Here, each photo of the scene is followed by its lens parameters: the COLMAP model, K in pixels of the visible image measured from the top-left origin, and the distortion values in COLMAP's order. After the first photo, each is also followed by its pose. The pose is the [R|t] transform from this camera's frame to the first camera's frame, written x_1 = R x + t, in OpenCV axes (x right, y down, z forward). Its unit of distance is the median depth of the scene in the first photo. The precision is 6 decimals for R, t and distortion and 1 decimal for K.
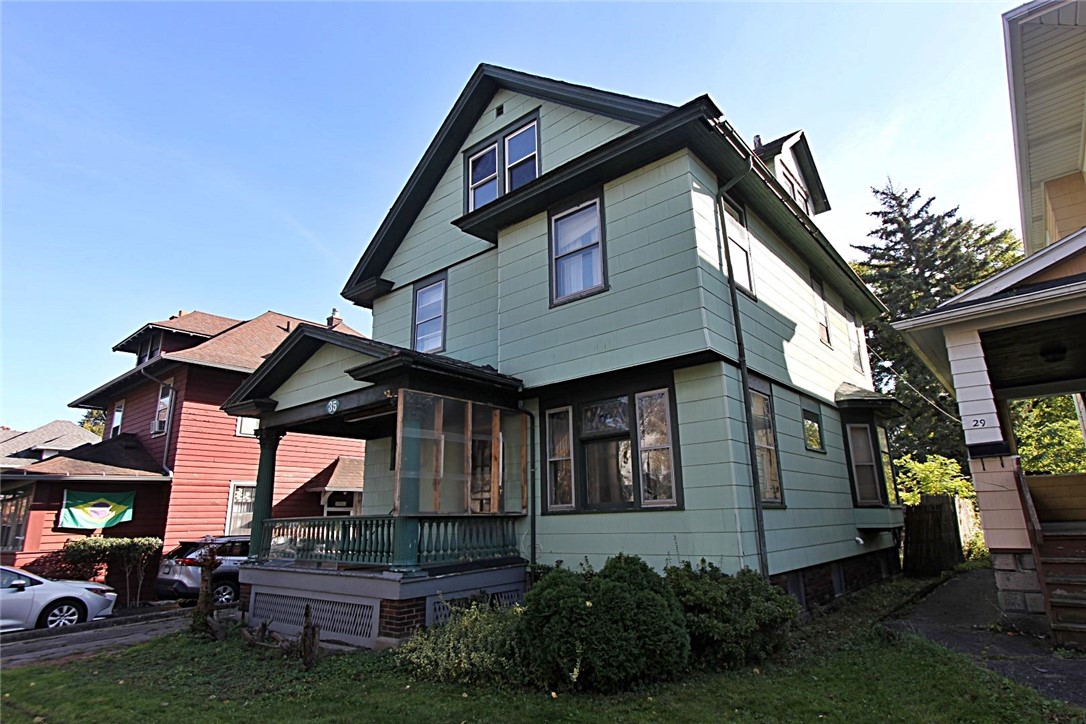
lens RADIAL K [[582.4, 0, 540.1], [0, 582.4, 368.8], [0, 0, 1]] dist [-0.001133, 0.000257]
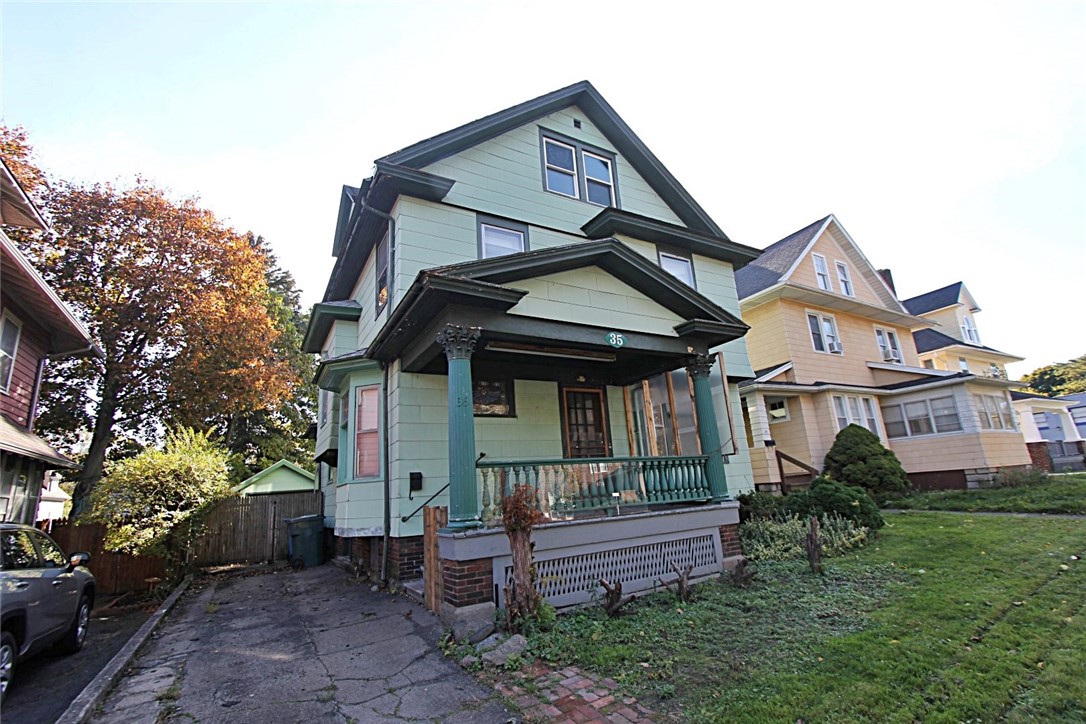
lens RADIAL K [[499.6, 0, 543.2], [0, 499.6, 368.1], [0, 0, 1]] dist [-0.010272, 0.000095]
pose [[0.337145, 0.229038, 0.913168, -1.102228], [-0.176822, 0.968099, -0.177533, 0.267885], [-0.924699, -0.101614, 0.366889, 0.807336]]
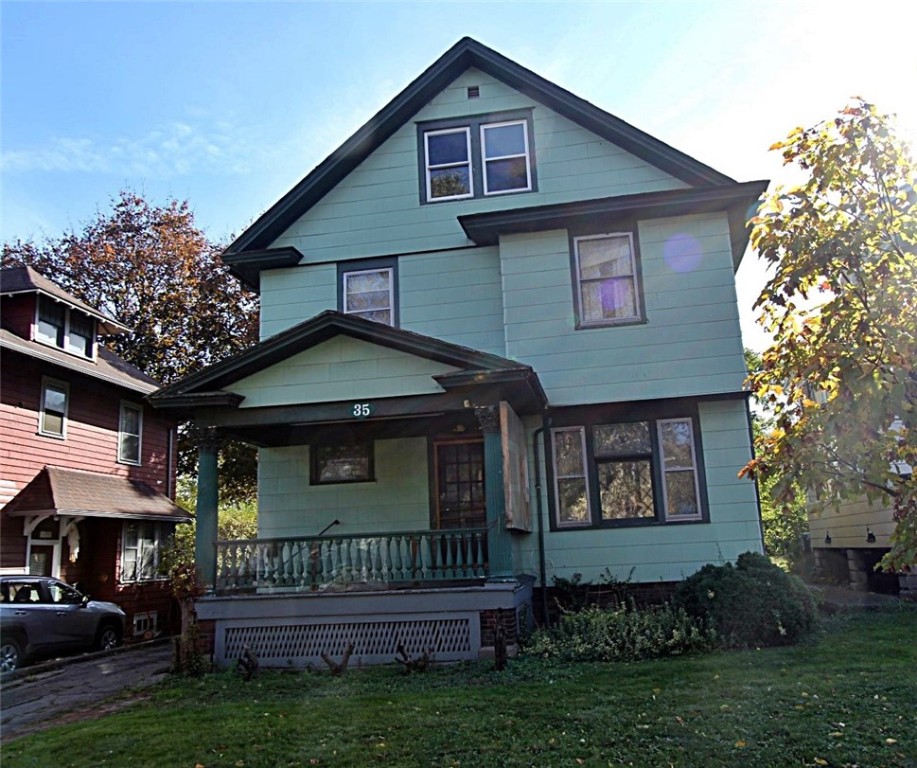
lens RADIAL K [[820.9, 0, 458.5], [0, 820.9, 384.0], [0, 0, 1]] dist [0.003475, 0.002321]
pose [[0.870623, 0.083853, 0.484752, -0.831304], [-0.098420, 0.995134, 0.004624, 0.004383], [-0.482006, -0.051735, 0.874639, -0.157561]]
